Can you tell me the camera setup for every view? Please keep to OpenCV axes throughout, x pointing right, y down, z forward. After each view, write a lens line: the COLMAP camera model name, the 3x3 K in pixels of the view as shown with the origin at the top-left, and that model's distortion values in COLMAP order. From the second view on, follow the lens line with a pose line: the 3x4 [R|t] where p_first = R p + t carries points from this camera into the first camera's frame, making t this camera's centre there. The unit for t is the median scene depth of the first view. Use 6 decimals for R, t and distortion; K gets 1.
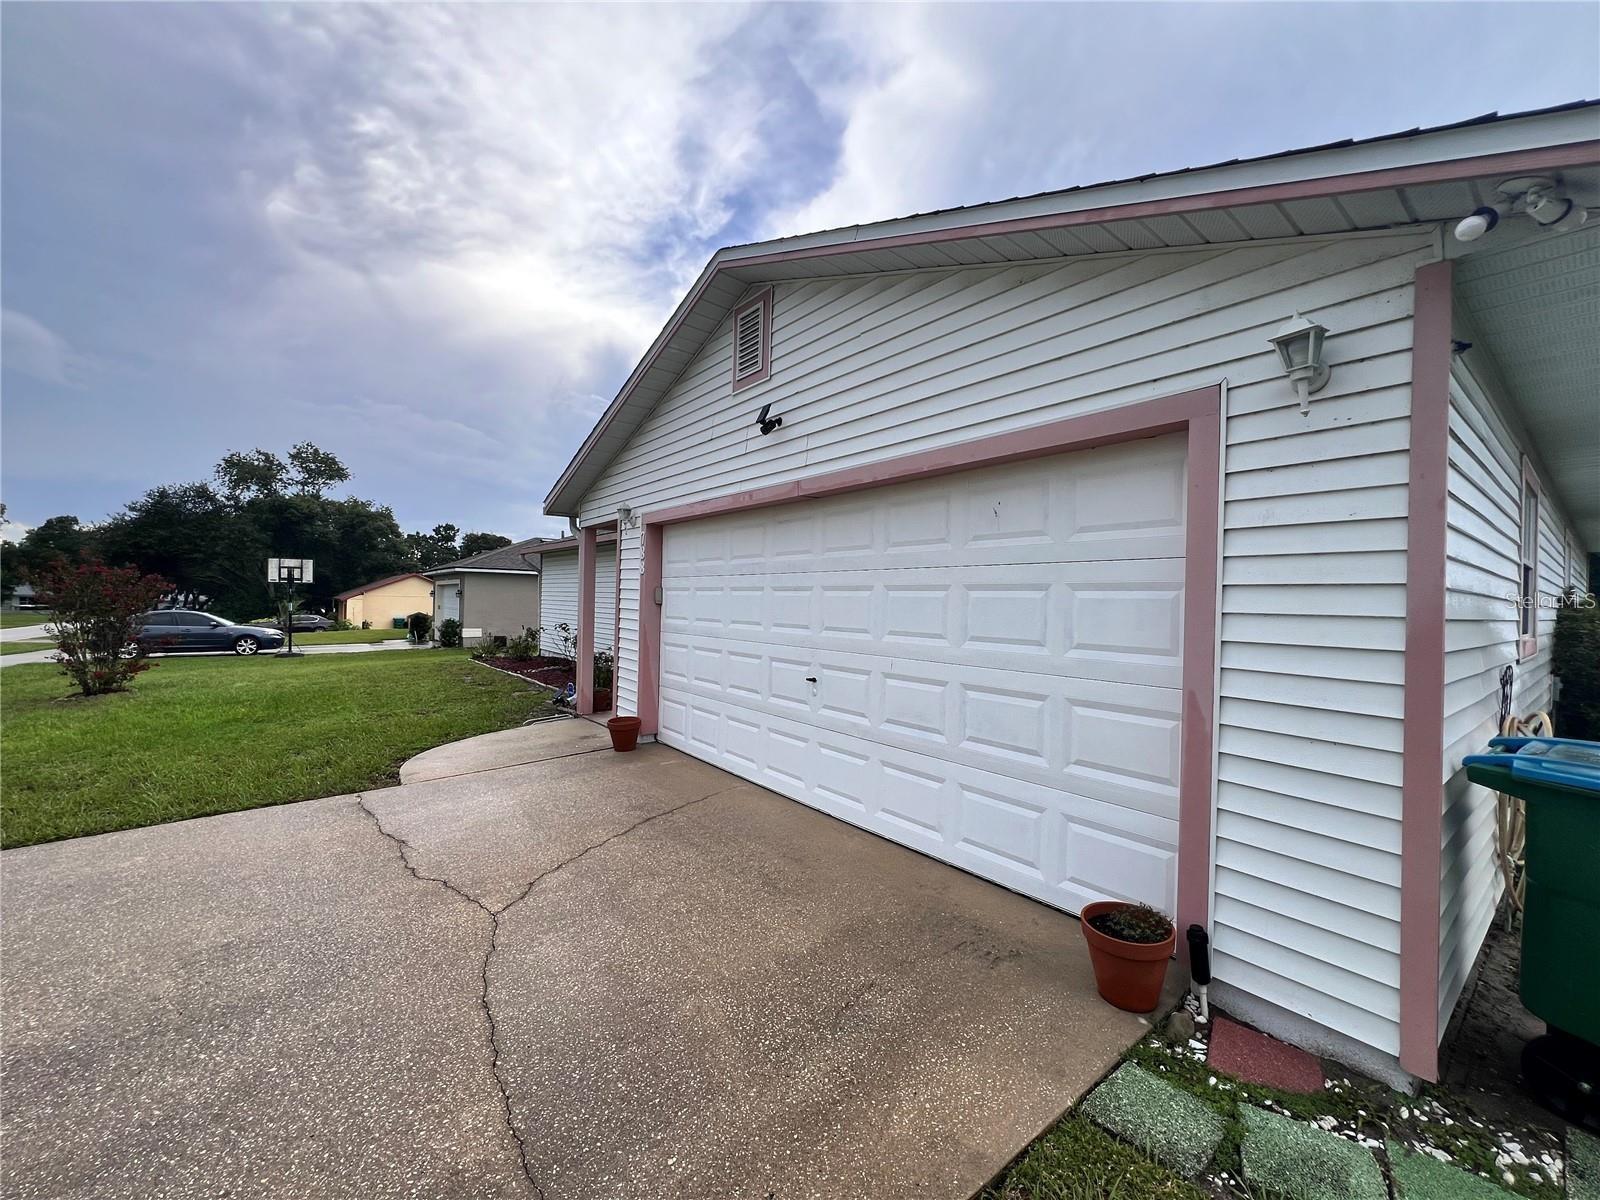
lens RADIAL K [[642.8, 0, 800.0], [0, 642.8, 600.0], [0, 0, 1]] dist [-0.000699, 0.000029]
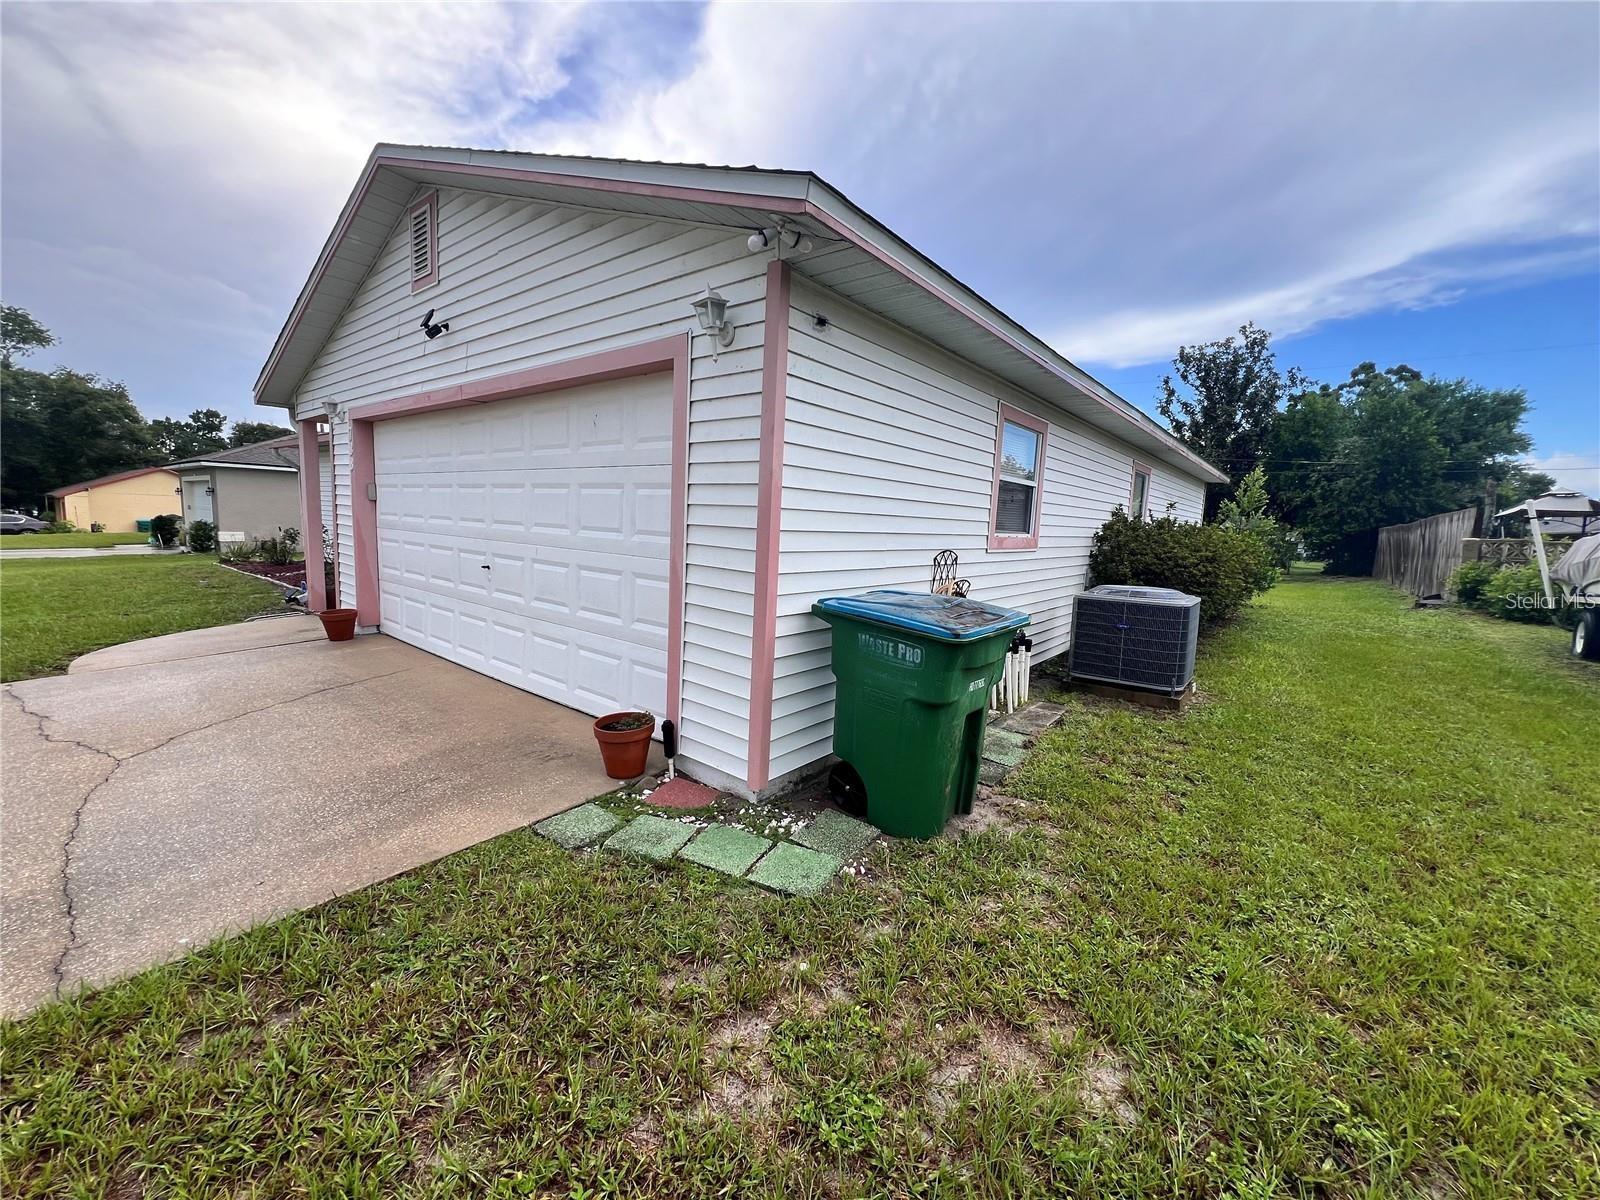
lens RADIAL K [[634.5, 0, 792.6], [0, 634.5, 598.4], [0, 0, 1]] dist [-0.000713, 0.000545]
pose [[0.974376, -0.007754, 0.224791, 0.214739], [-0.022338, 0.991128, 0.131017, 0.014398], [-0.223812, -0.132681, 0.965559, -0.156419]]
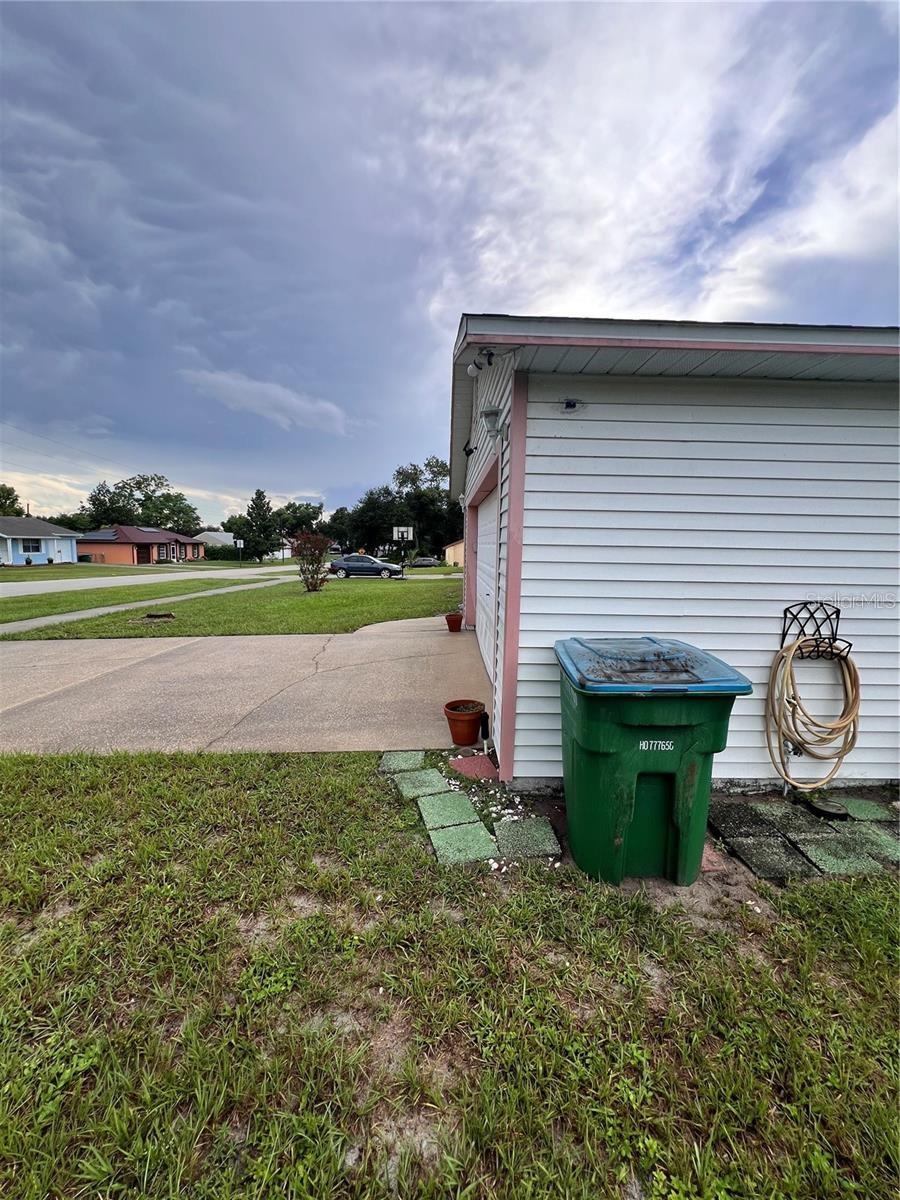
lens RADIAL K [[476.6, 0, 450.0], [0, 476.6, 600.0], [0, 0, 1]] dist [0.012491, -0.000360]
pose [[0.800570, 0.059020, -0.596325, 0.529090], [0.006037, 0.994293, 0.106513, -0.002915], [0.599208, -0.088871, 0.795645, -0.089376]]
